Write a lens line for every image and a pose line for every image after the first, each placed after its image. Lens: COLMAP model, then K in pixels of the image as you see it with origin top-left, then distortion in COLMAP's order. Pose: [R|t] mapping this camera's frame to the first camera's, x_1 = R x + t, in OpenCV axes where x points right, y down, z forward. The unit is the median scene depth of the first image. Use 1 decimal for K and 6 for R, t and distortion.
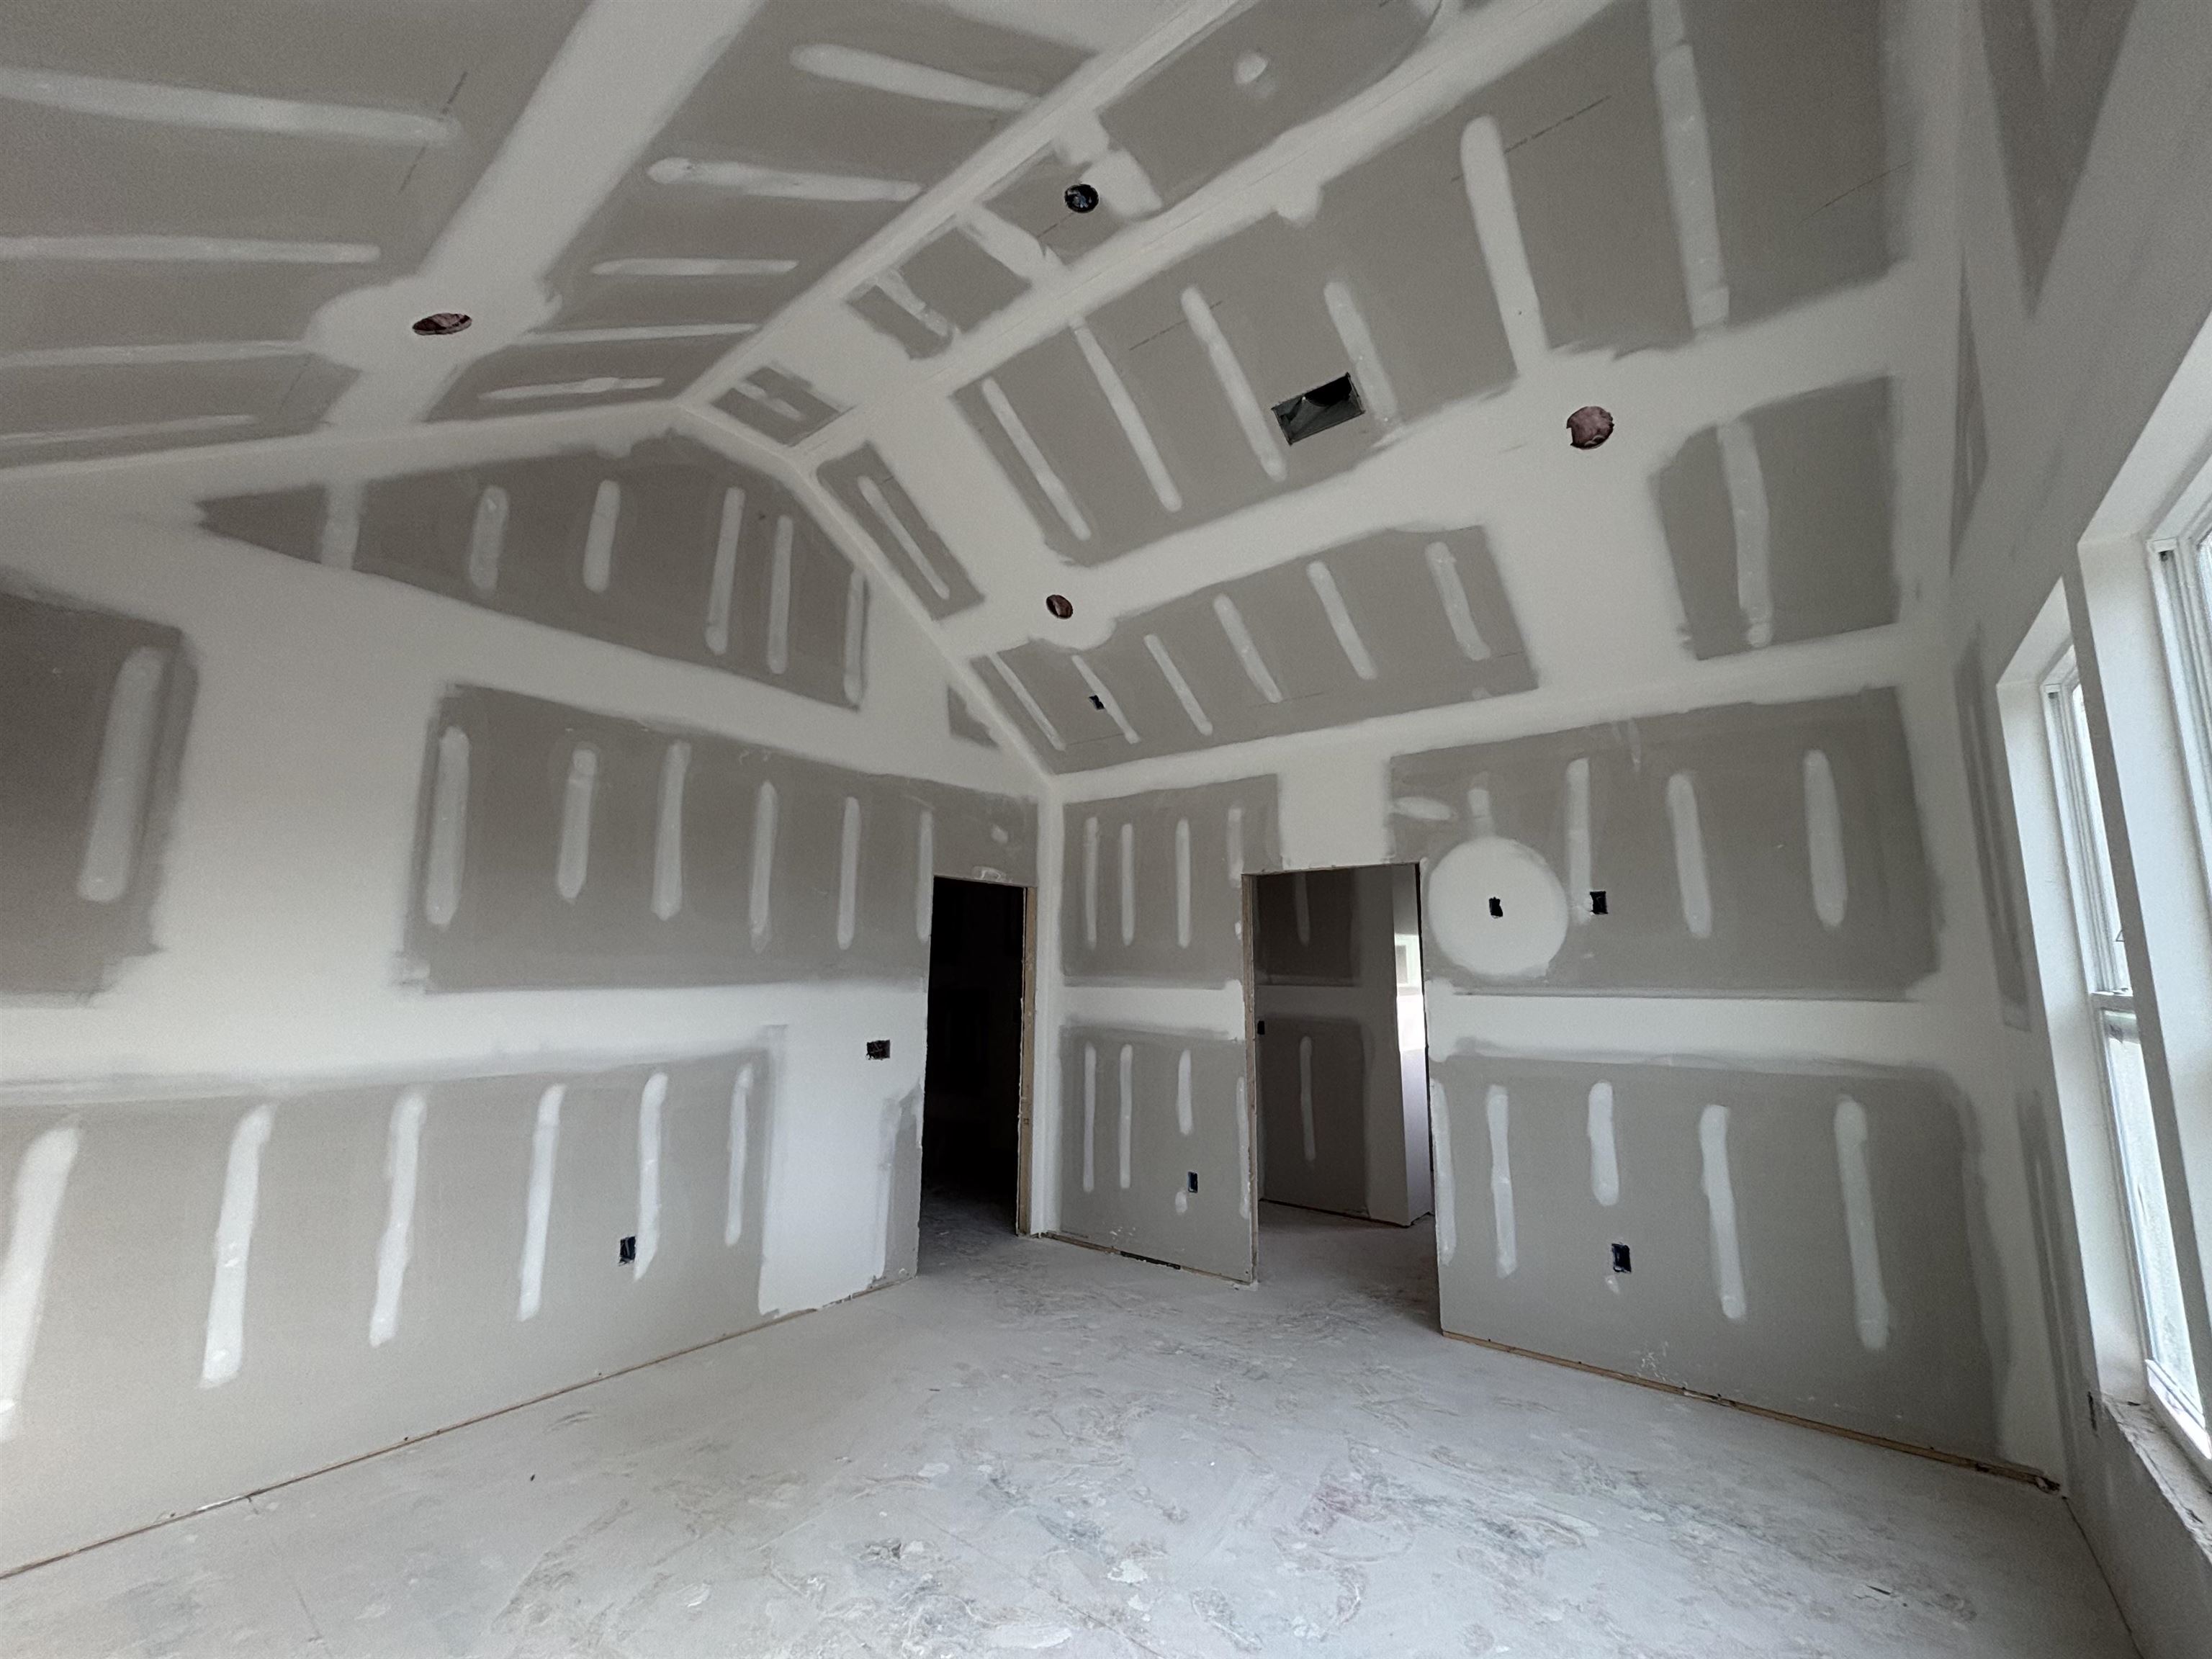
lens RADIAL K [[890.9, 0, 1107.3], [0, 890.9, 837.0], [0, 0, 1]] dist [-0.000224, 0.000018]
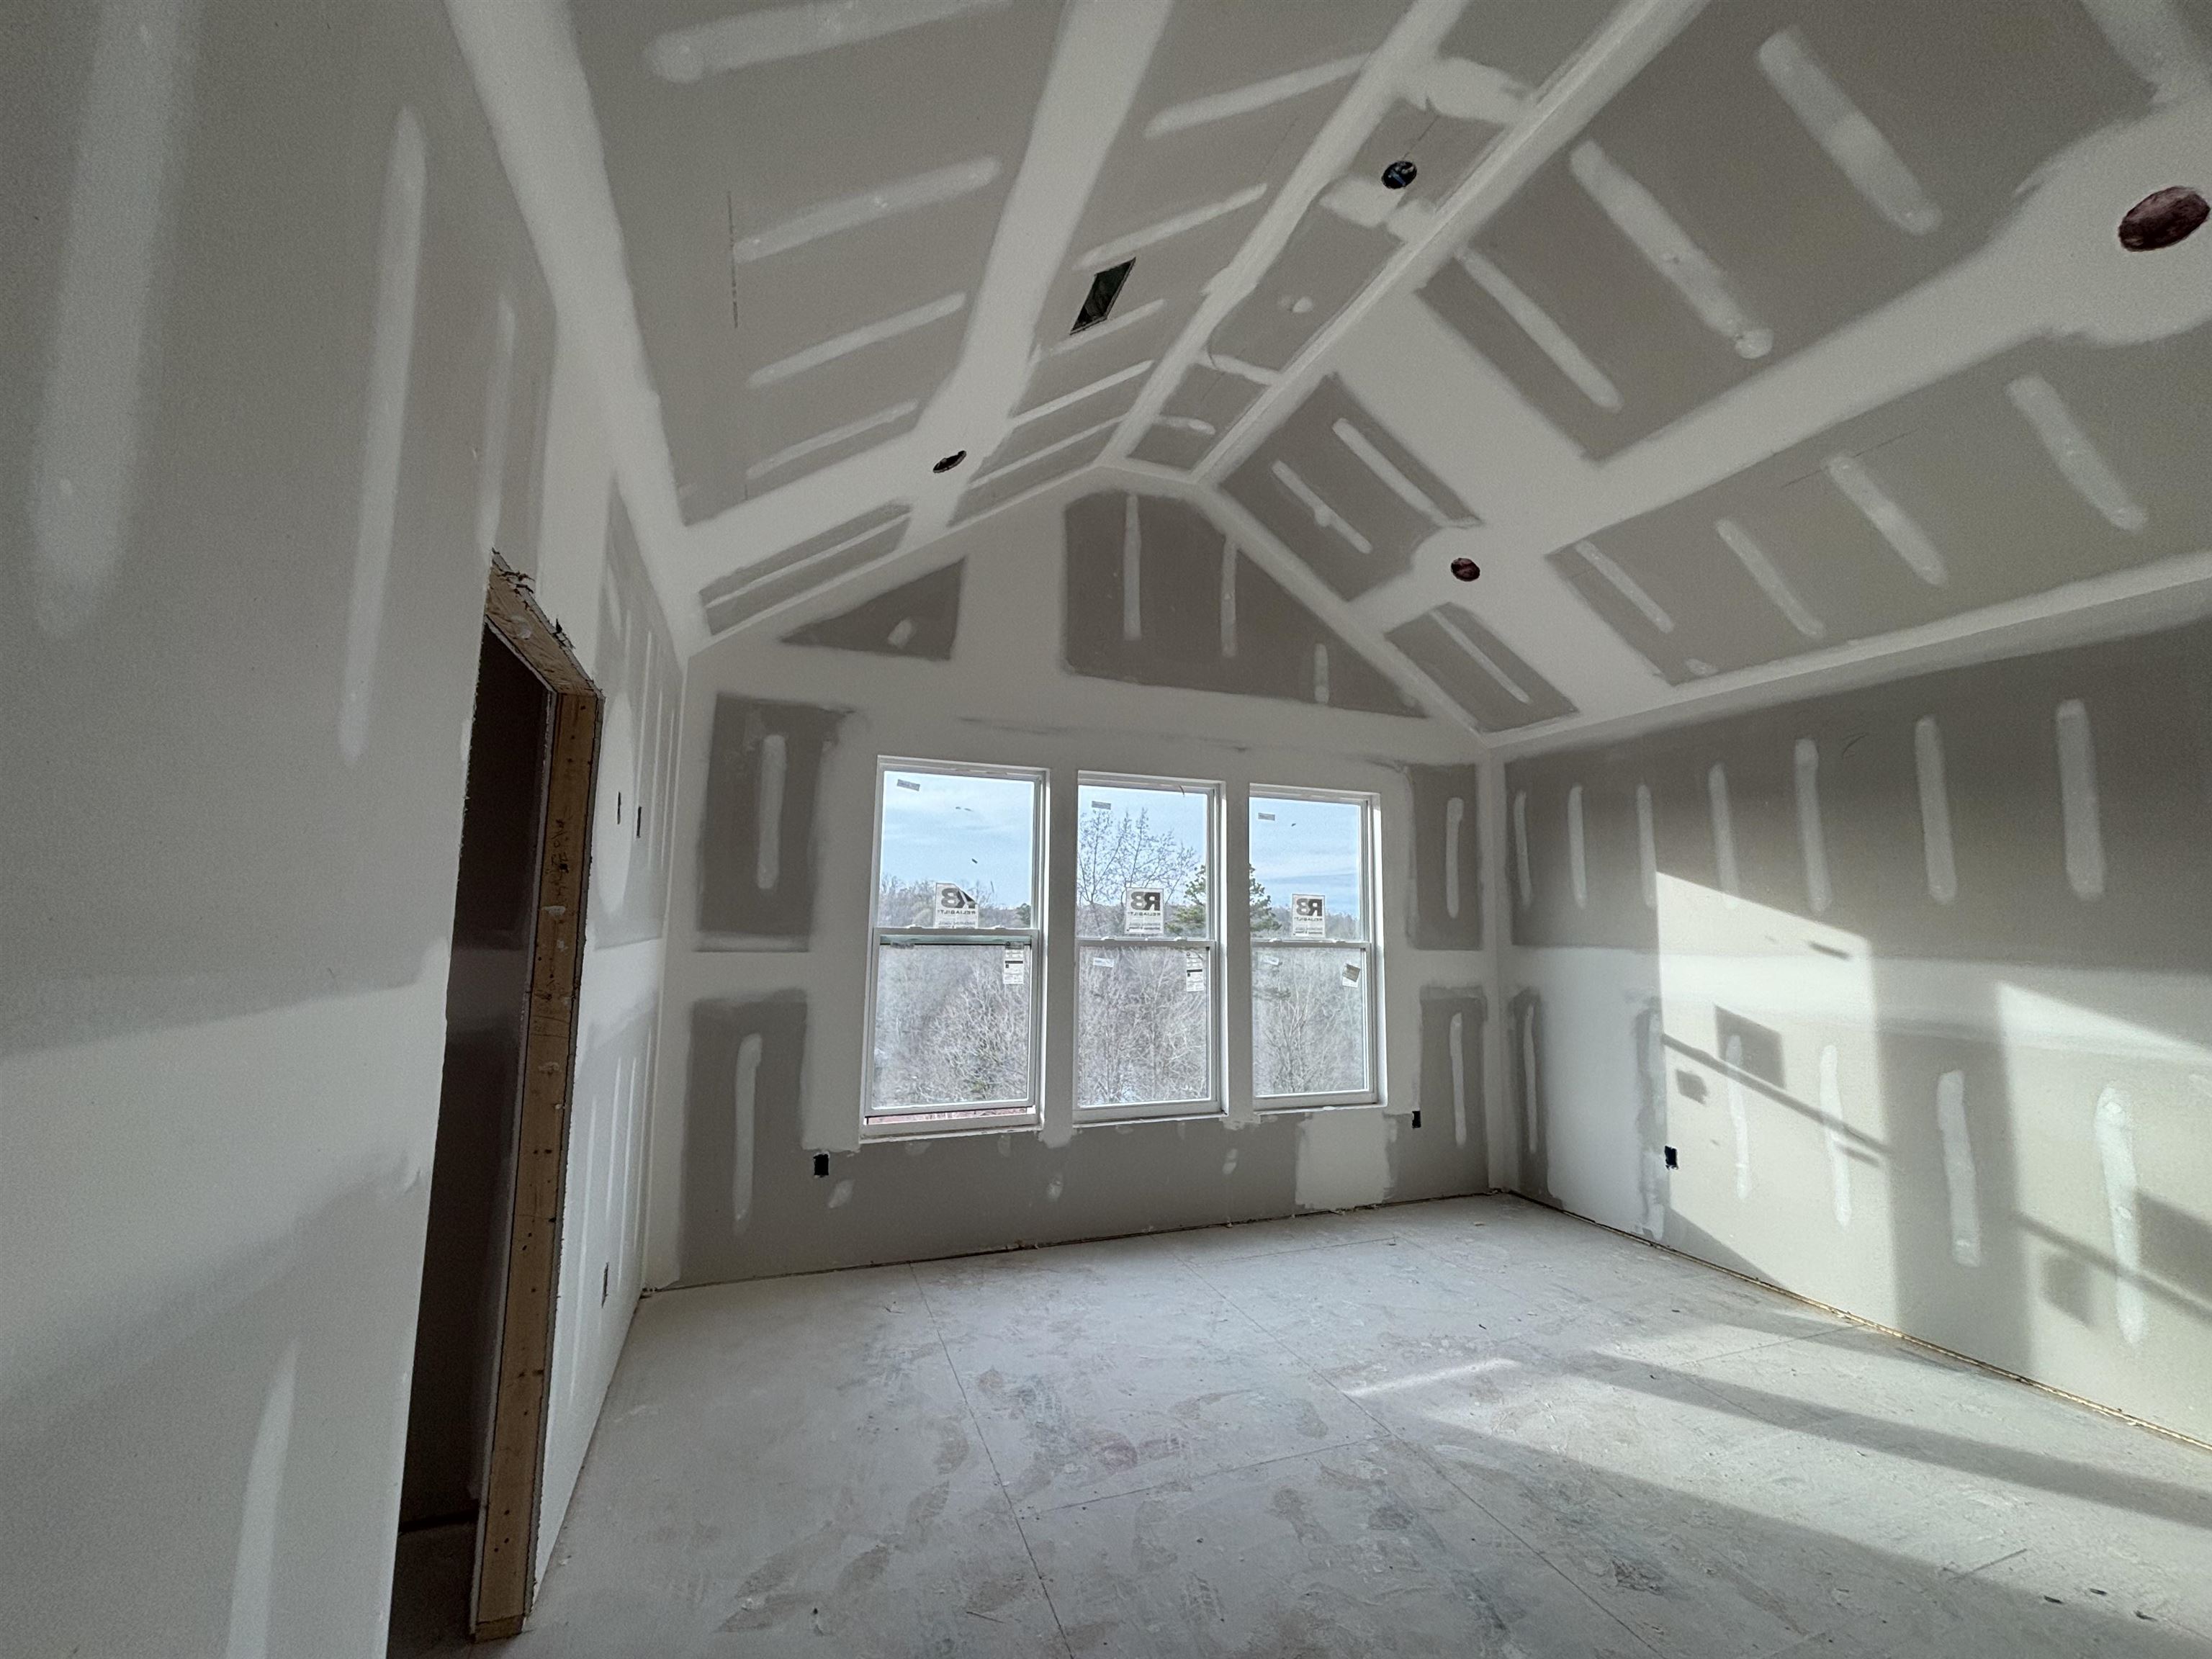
lens RADIAL K [[890.9, 0, 1115.7], [0, 890.9, 833.3], [0, 0, 1]] dist [-0.000224, 0.000018]
pose [[-0.863973, 0.039668, 0.501973, -0.244484], [-0.095714, 0.965779, -0.241058, 0.313796], [-0.494358, -0.256313, -0.830611, 1.918816]]
